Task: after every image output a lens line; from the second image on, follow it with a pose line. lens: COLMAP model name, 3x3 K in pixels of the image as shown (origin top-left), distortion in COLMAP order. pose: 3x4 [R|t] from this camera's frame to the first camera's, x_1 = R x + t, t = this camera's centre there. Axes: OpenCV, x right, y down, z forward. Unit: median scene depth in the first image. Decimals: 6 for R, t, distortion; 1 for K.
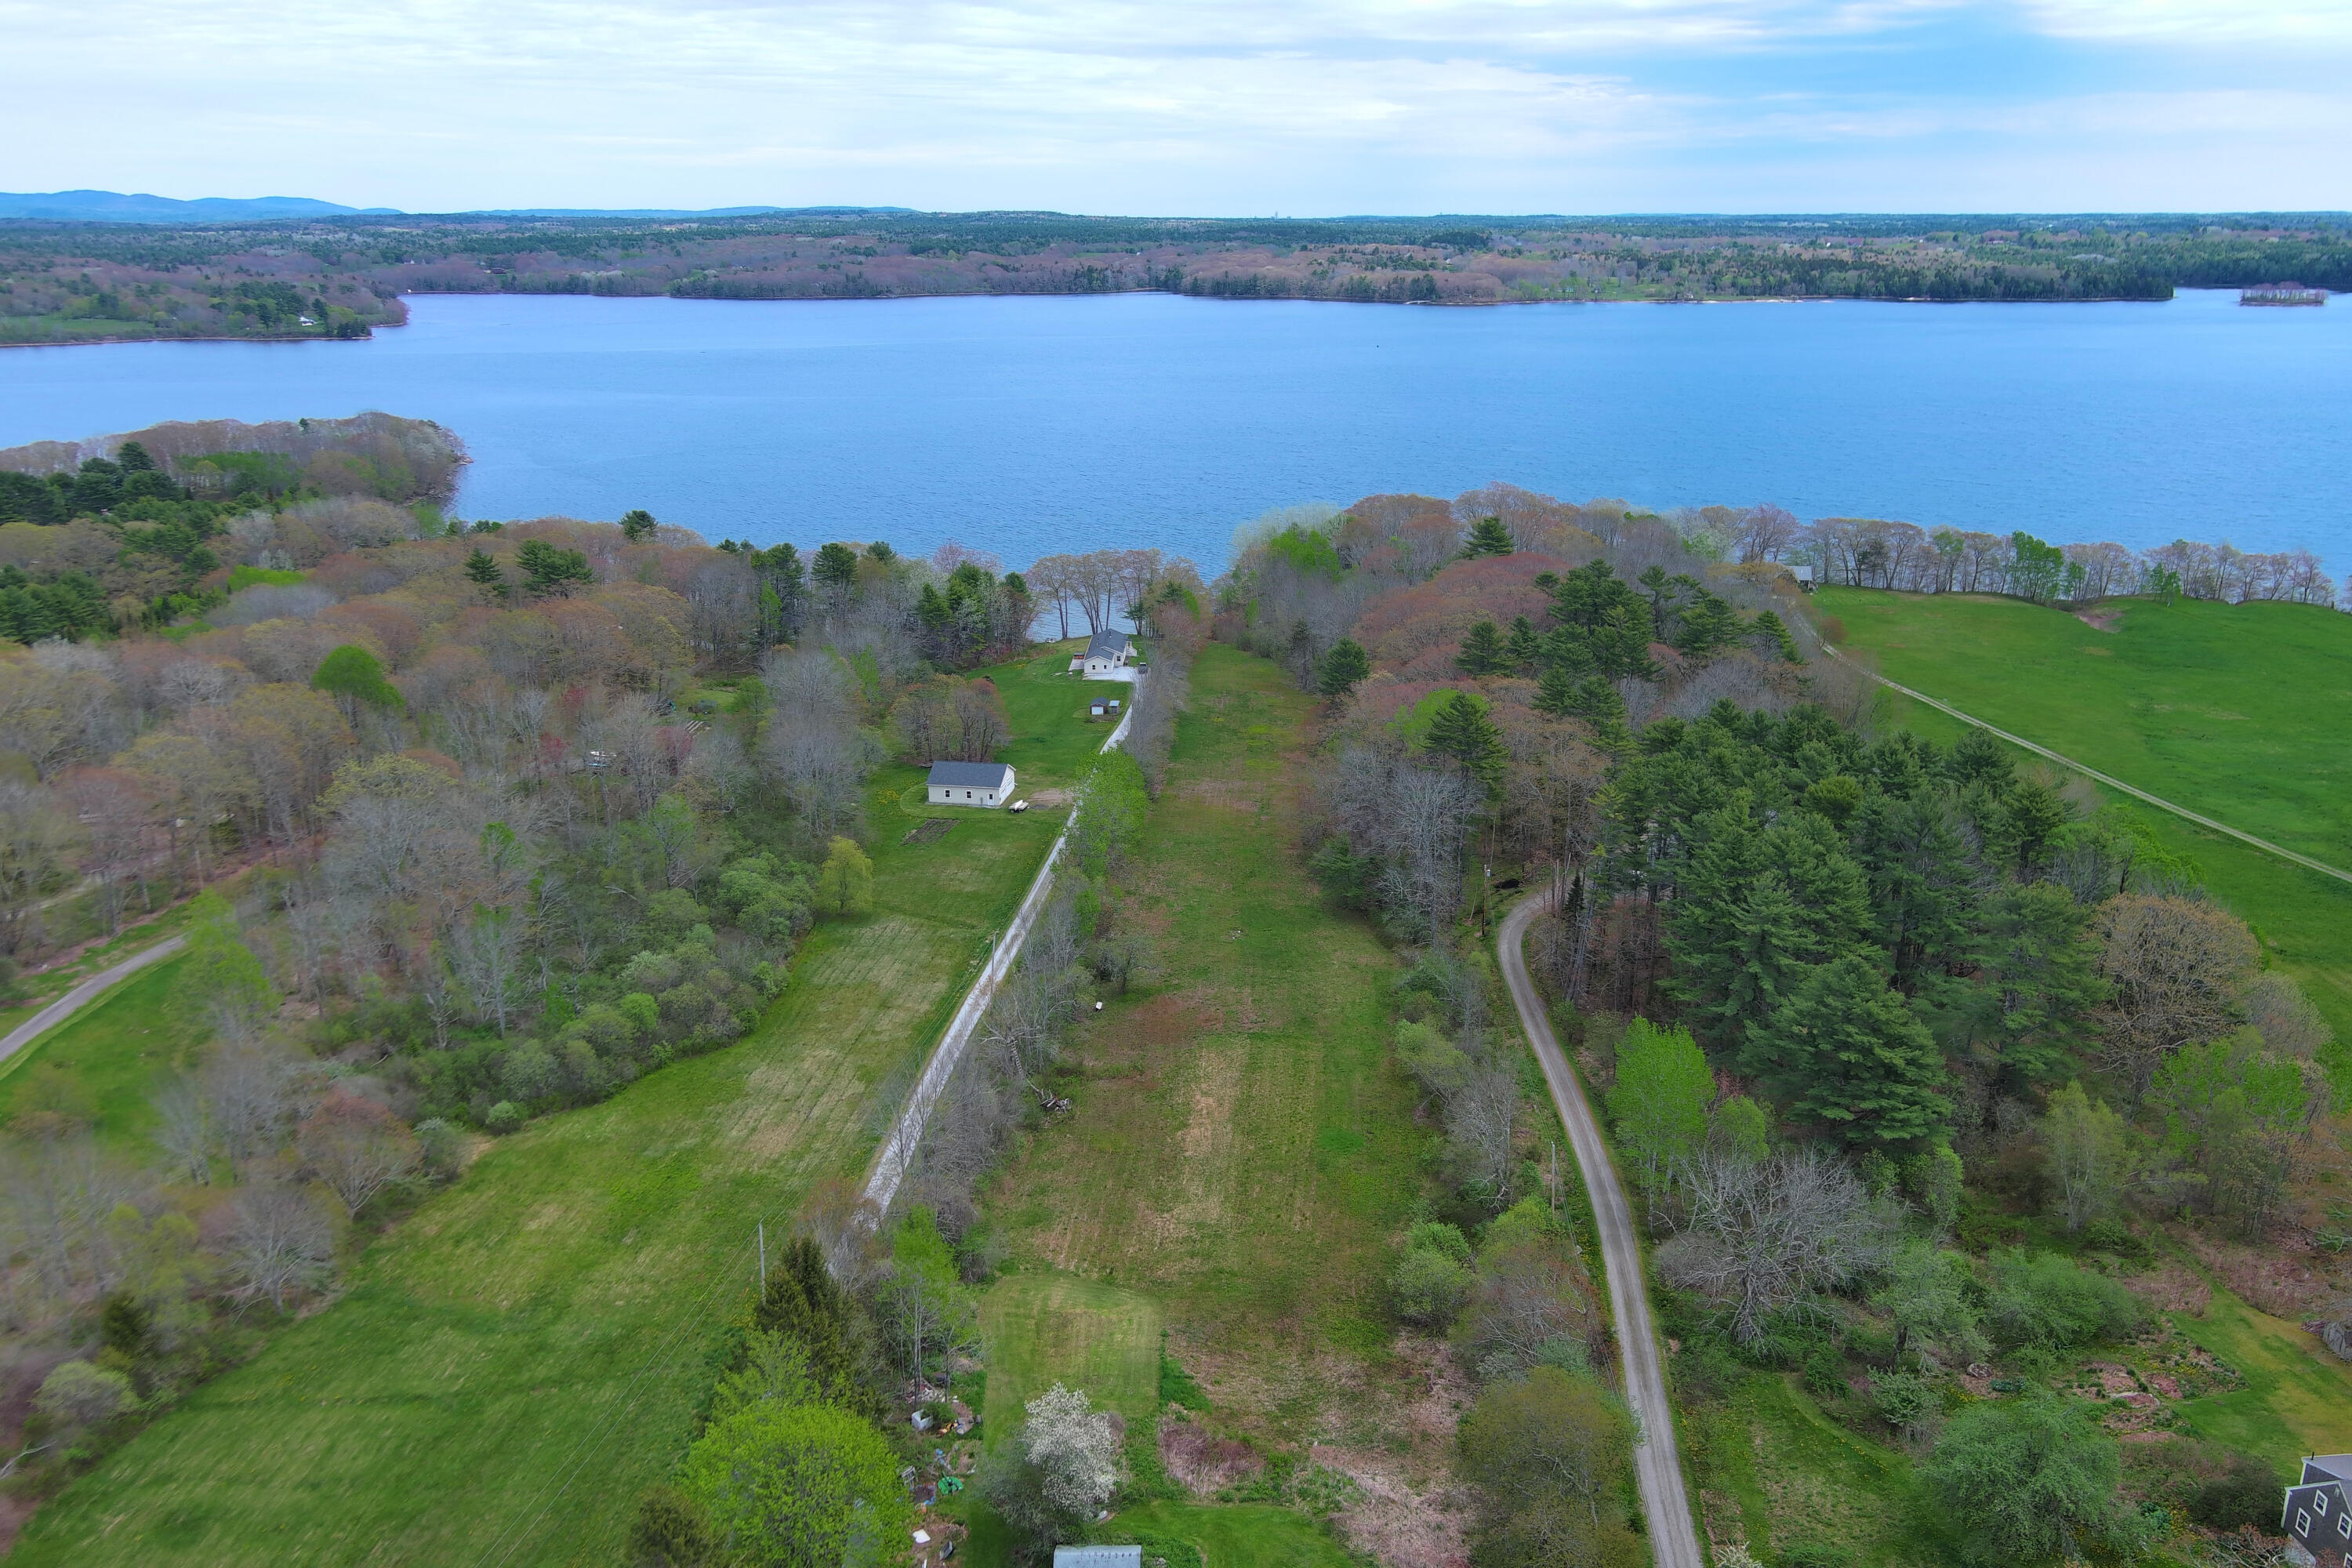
lens RADIAL K [[1822.7, 0, 1168.5], [0, 1822.7, 789.3], [0, 0, 1]] dist [0.038099, -0.027293]
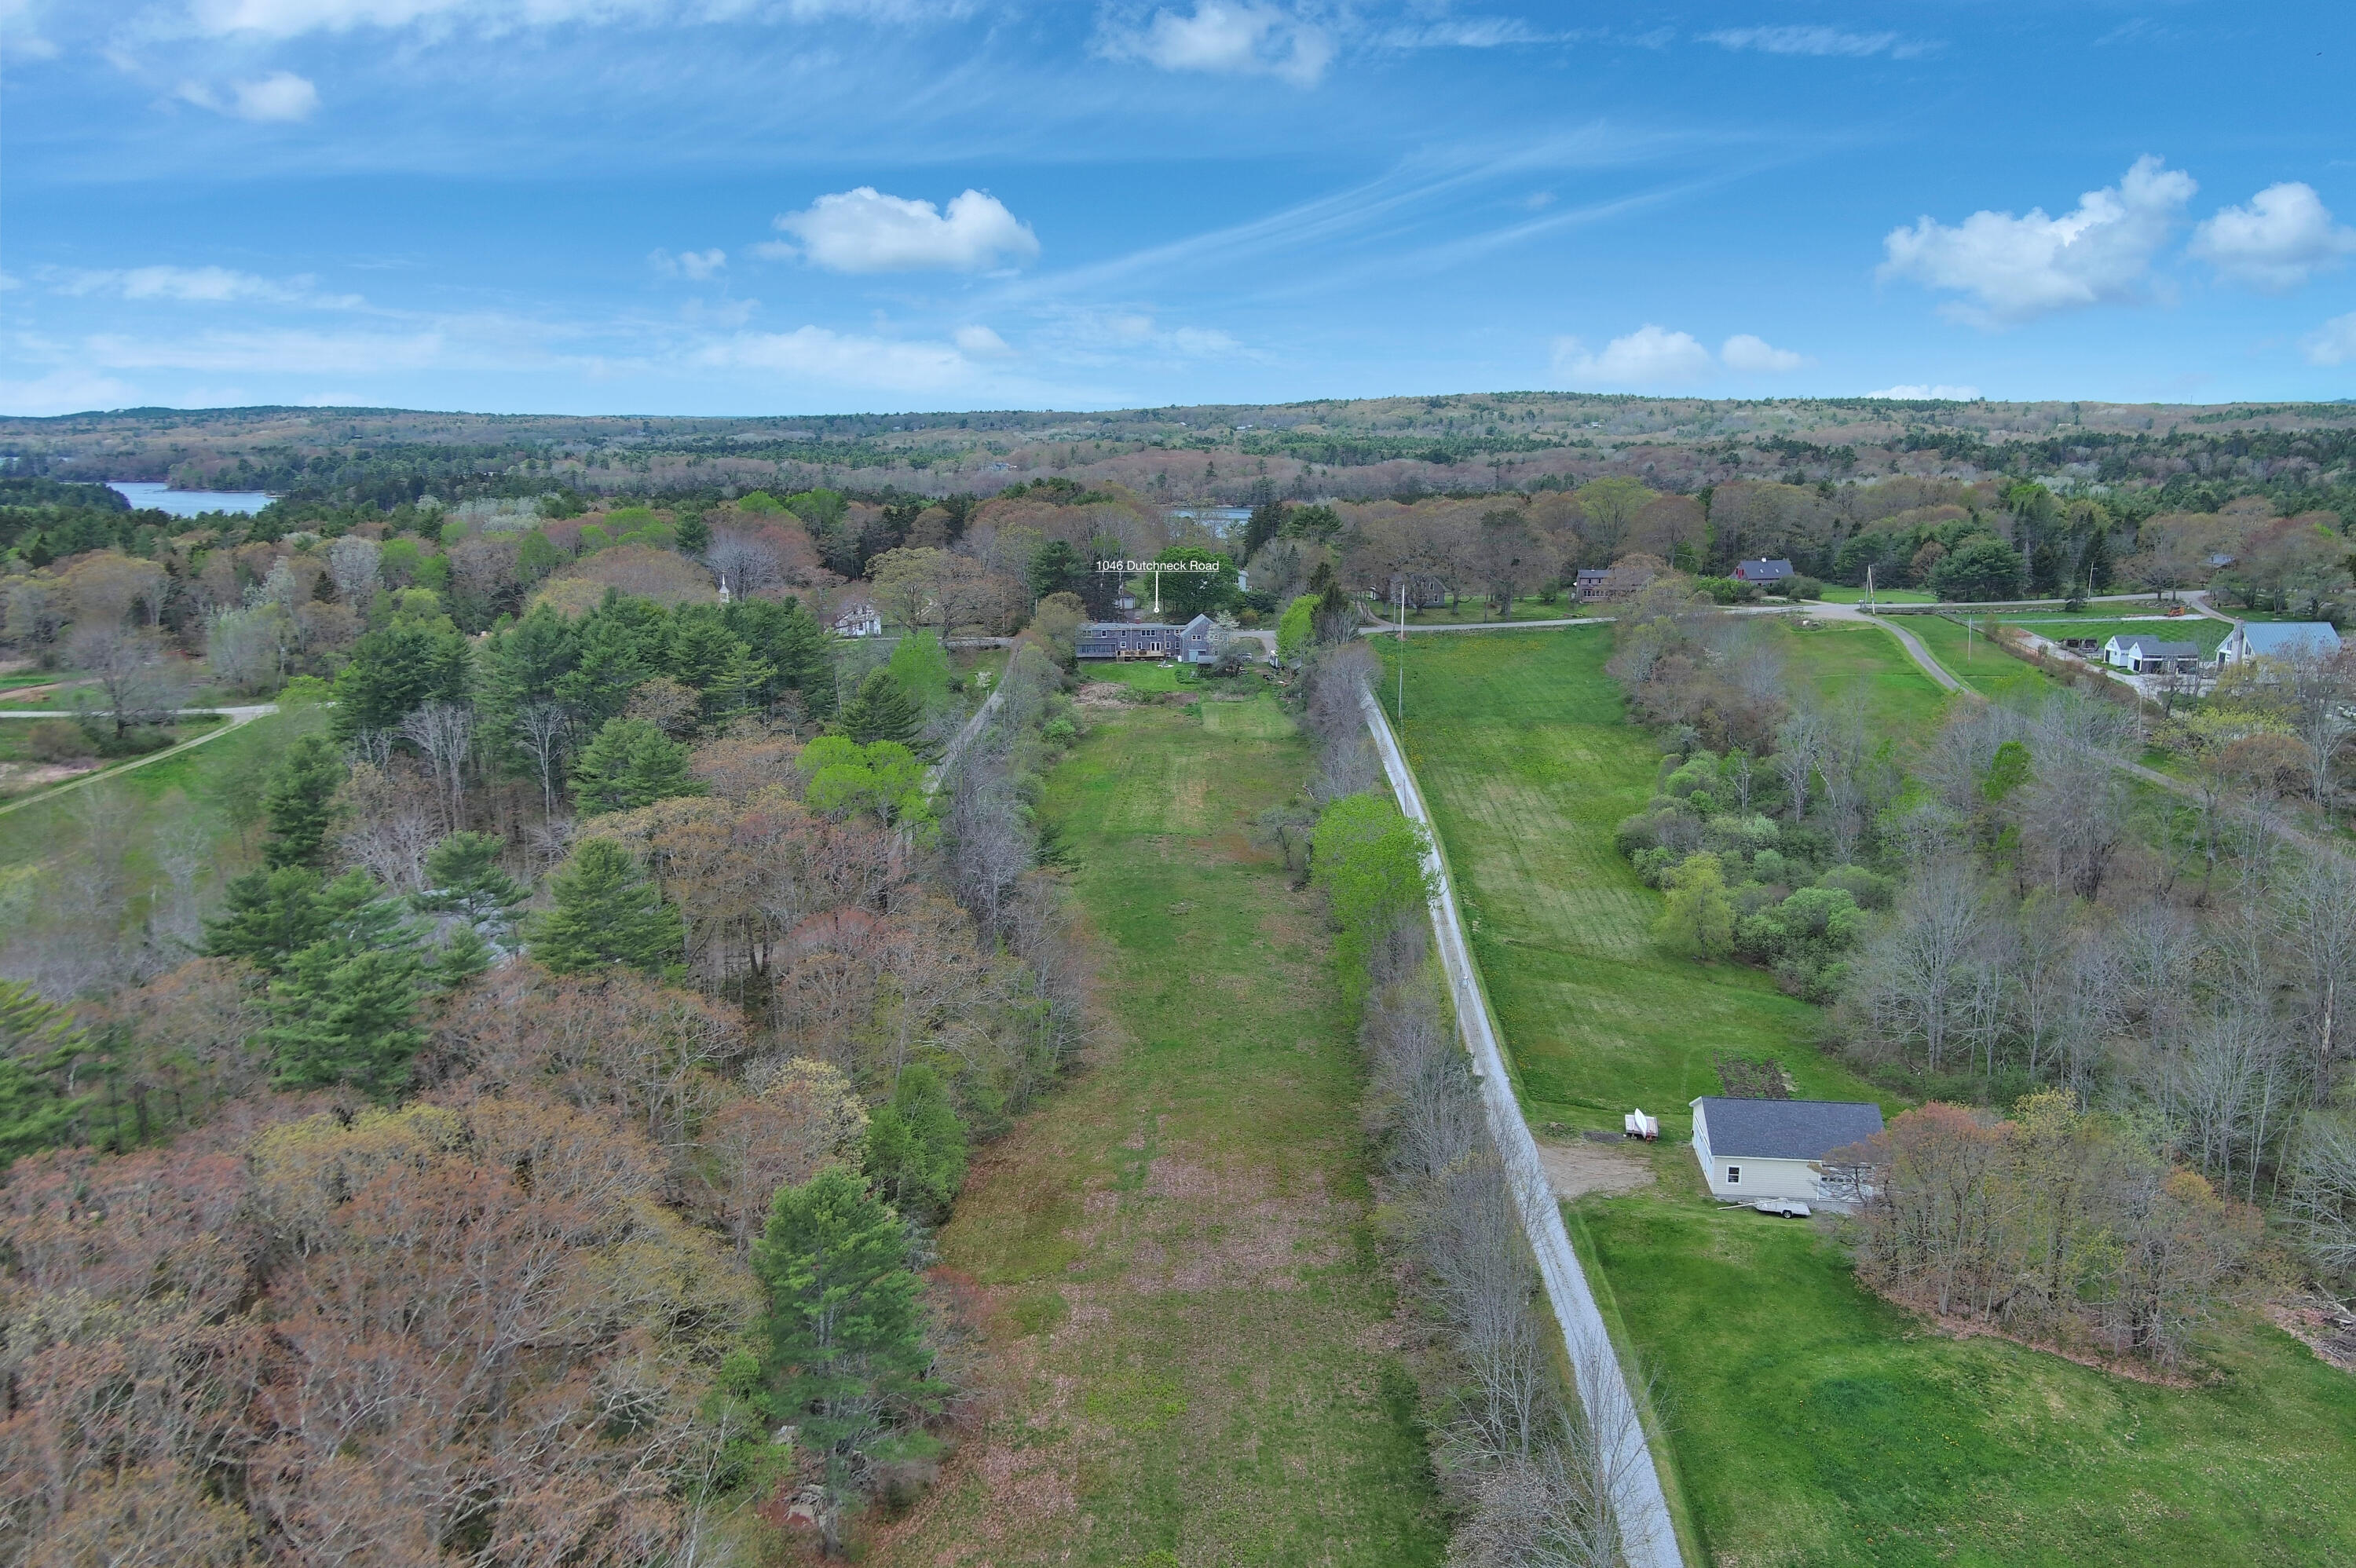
lens RADIAL K [[1813.3, 0, 1178.0], [0, 1813.3, 784.0], [0, 0, 1]] dist [0.051052, -0.001984]
pose [[-0.998351, 0.026353, -0.050999, 0.049130], [-0.001560, 0.875615, 0.483008, -0.236774], [0.057385, 0.482291, -0.874130, 1.069621]]
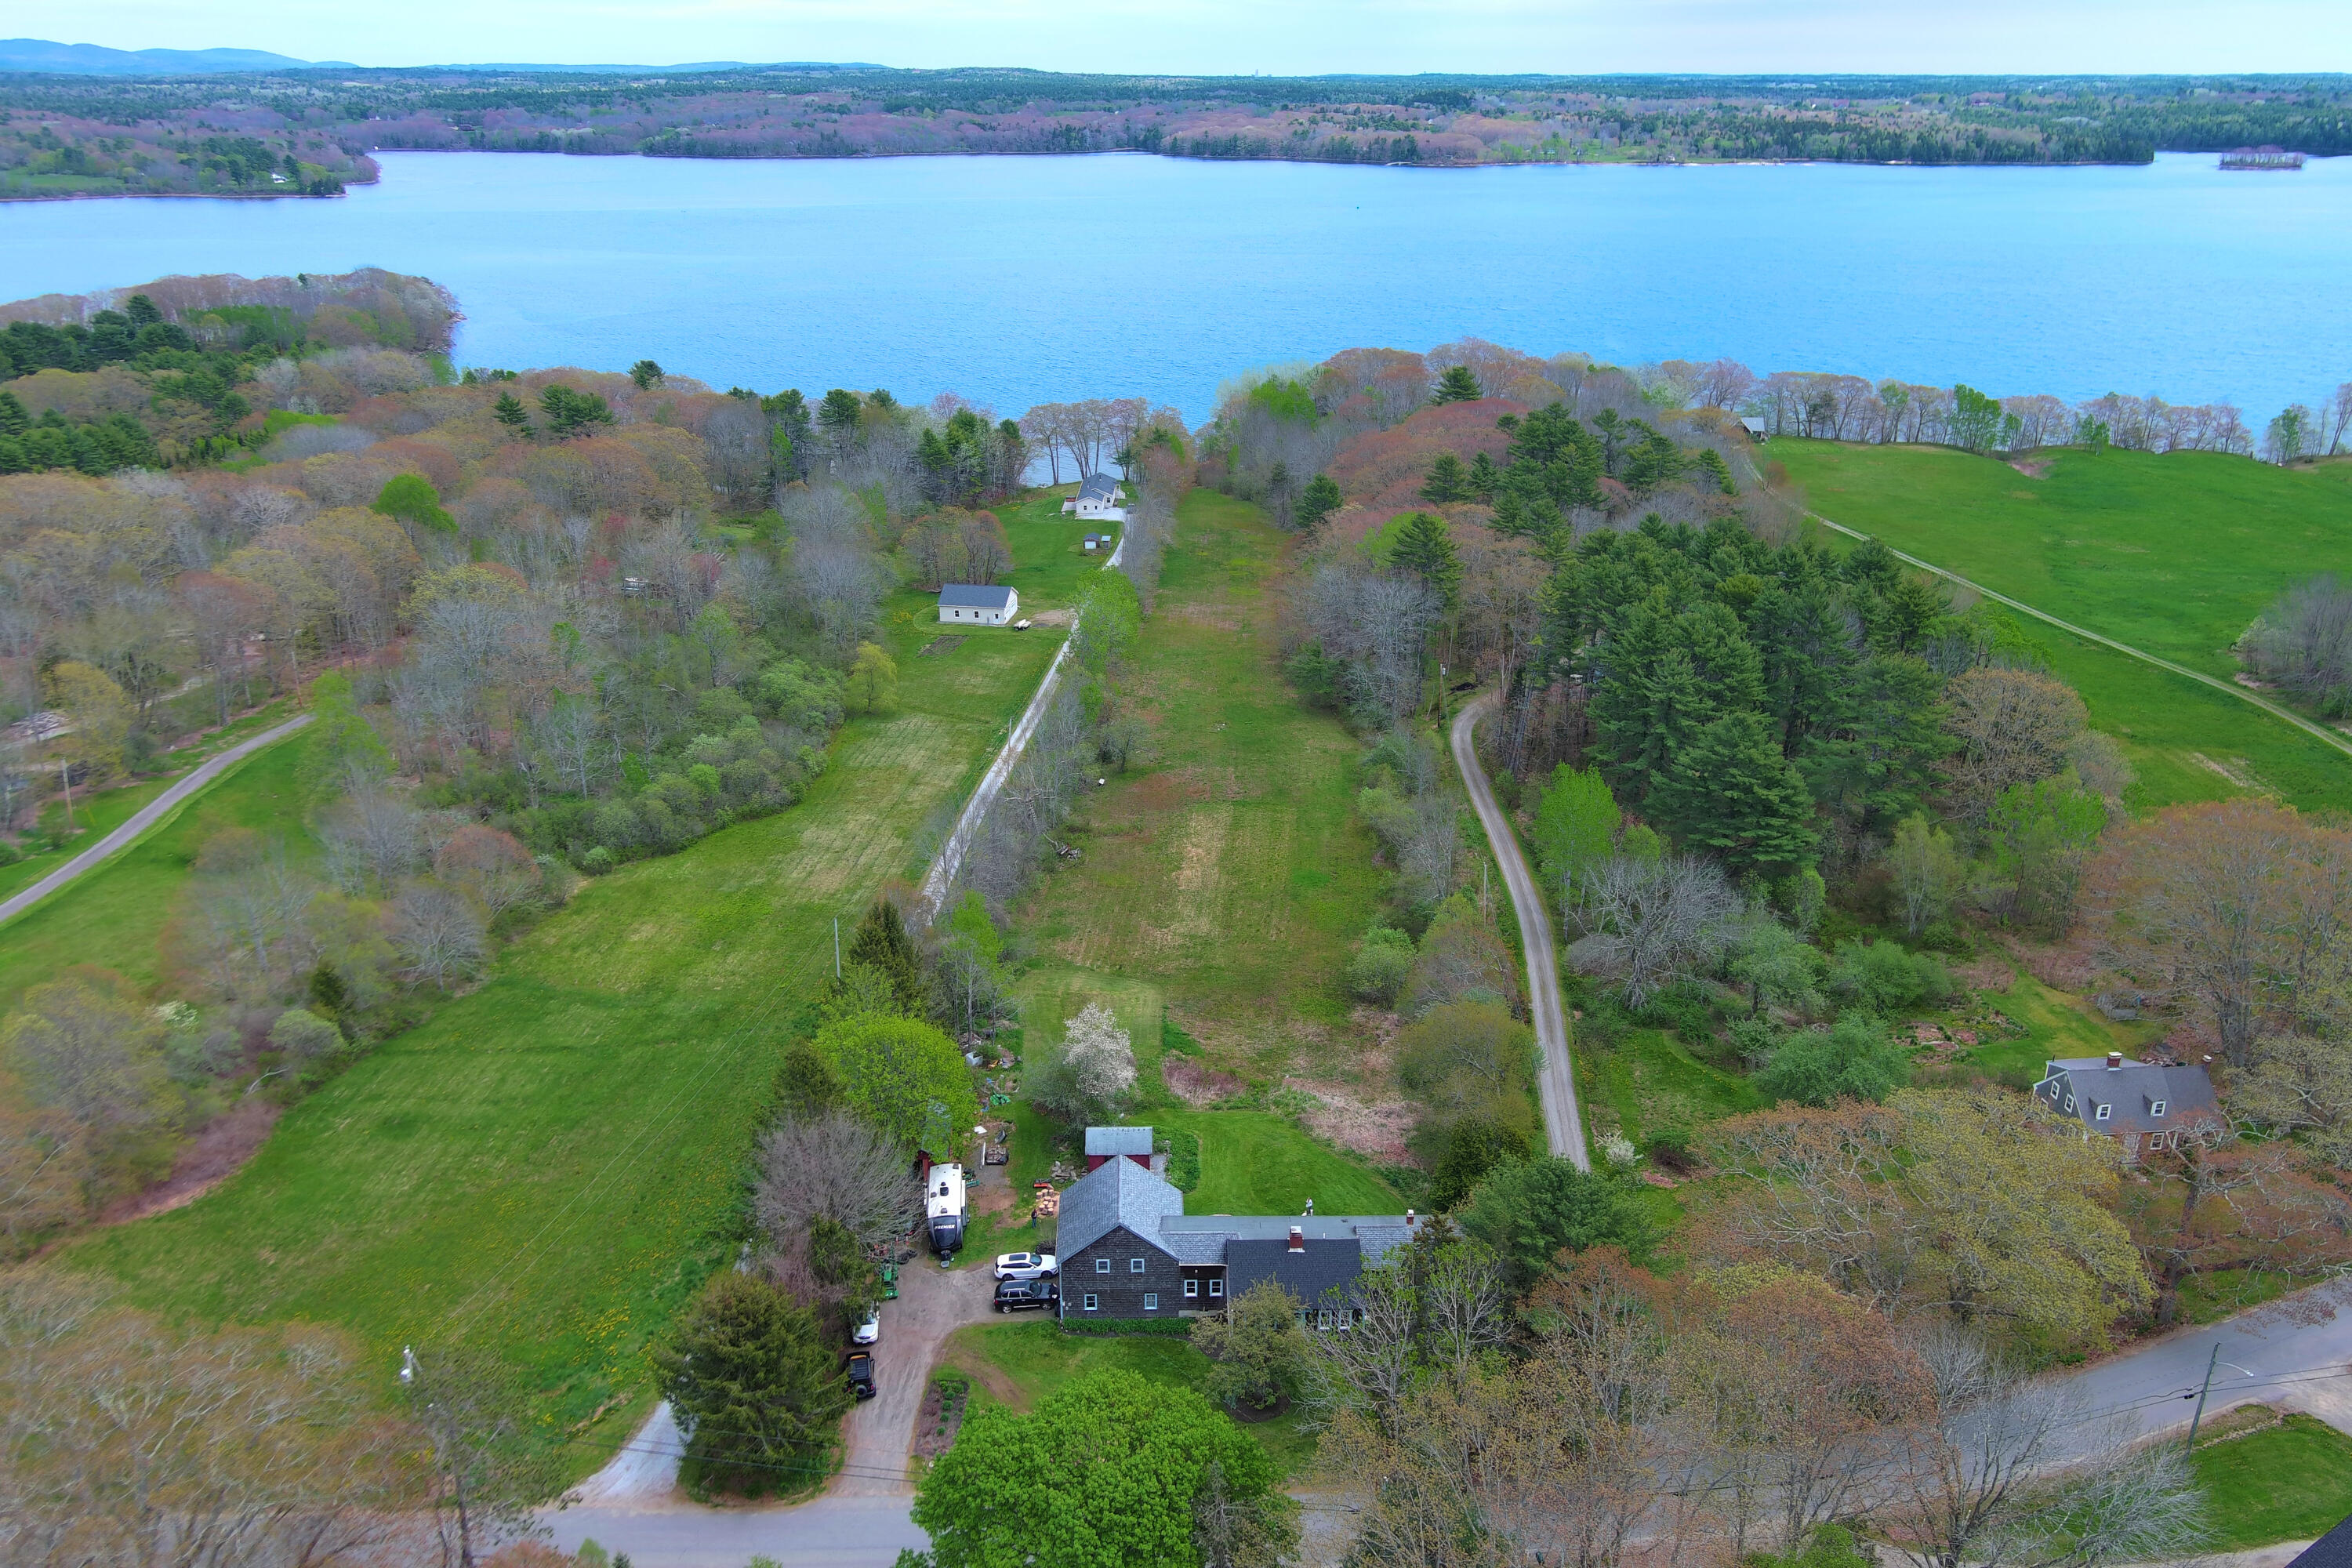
lens RADIAL K [[1825.4, 0, 1172.4], [0, 1825.4, 793.5], [0, 0, 1]] dist [0.029936, -0.010602]
pose [[0.999902, -0.001102, 0.013965, -0.005536], [0.000117, 0.997522, 0.070349, 0.026078], [-0.014008, -0.070341, 0.997425, -0.082459]]
